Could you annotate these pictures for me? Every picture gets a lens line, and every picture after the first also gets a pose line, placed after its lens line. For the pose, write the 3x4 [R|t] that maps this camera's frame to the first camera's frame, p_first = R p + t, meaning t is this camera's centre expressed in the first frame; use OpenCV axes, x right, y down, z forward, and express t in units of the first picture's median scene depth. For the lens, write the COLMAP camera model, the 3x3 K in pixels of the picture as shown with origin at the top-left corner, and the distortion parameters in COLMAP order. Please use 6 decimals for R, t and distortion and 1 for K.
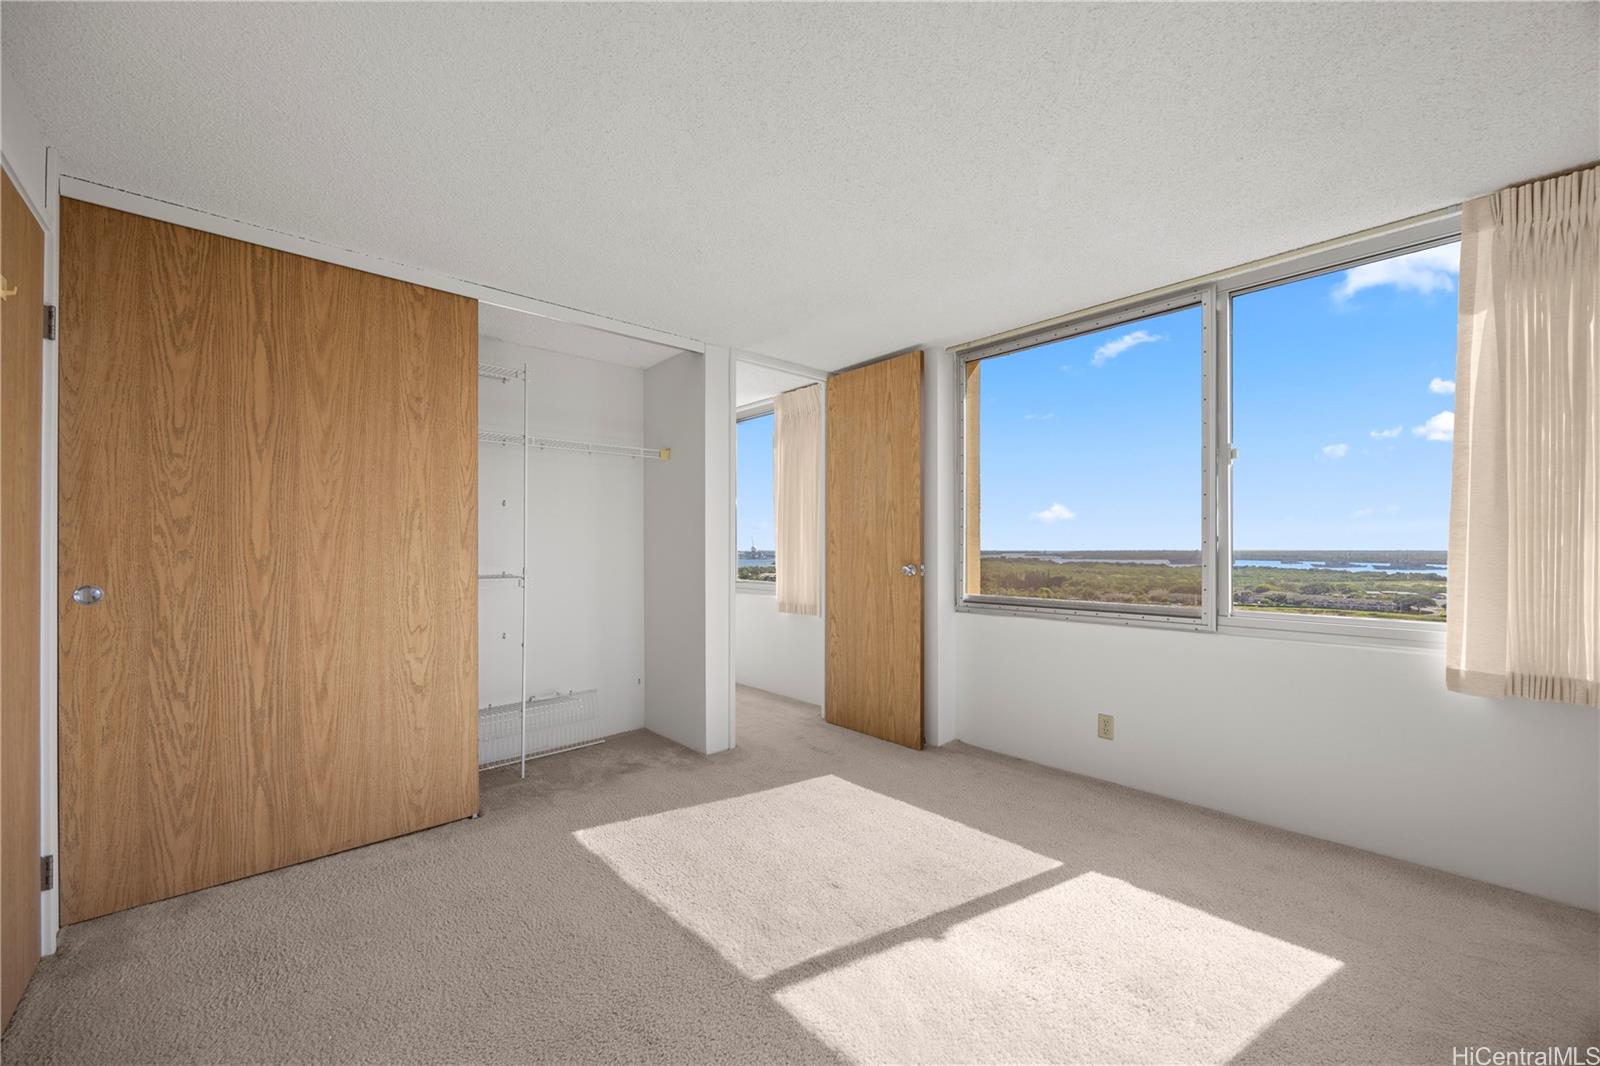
lens RADIAL K [[619.2, 0, 801.0], [0, 619.2, 548.9], [0, 0, 1]] dist [-0.000240, -0.000291]
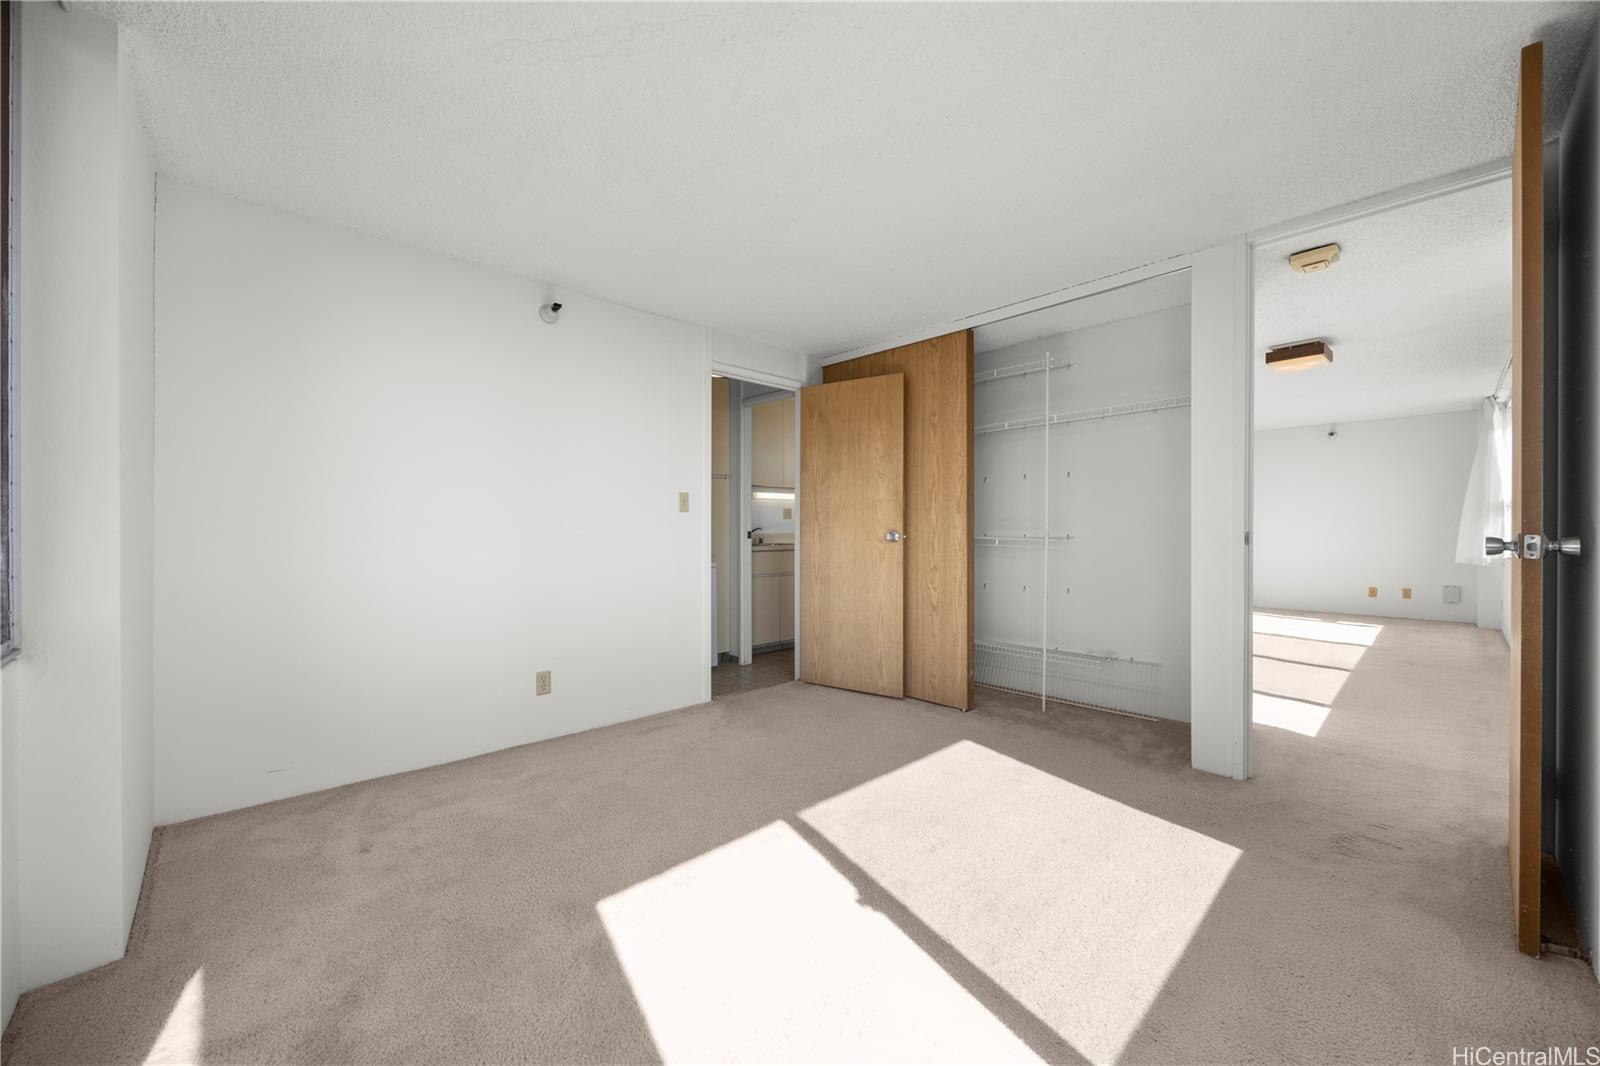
lens RADIAL K [[619.2, 0, 798.4], [0, 619.2, 531.3], [0, 0, 1]] dist [-0.000240, -0.000291]
pose [[0.018756, 0.015782, -0.999700, 0.866072], [-0.002450, 0.999873, 0.015739, 0.017869], [0.999821, 0.002154, 0.018793, 0.639131]]
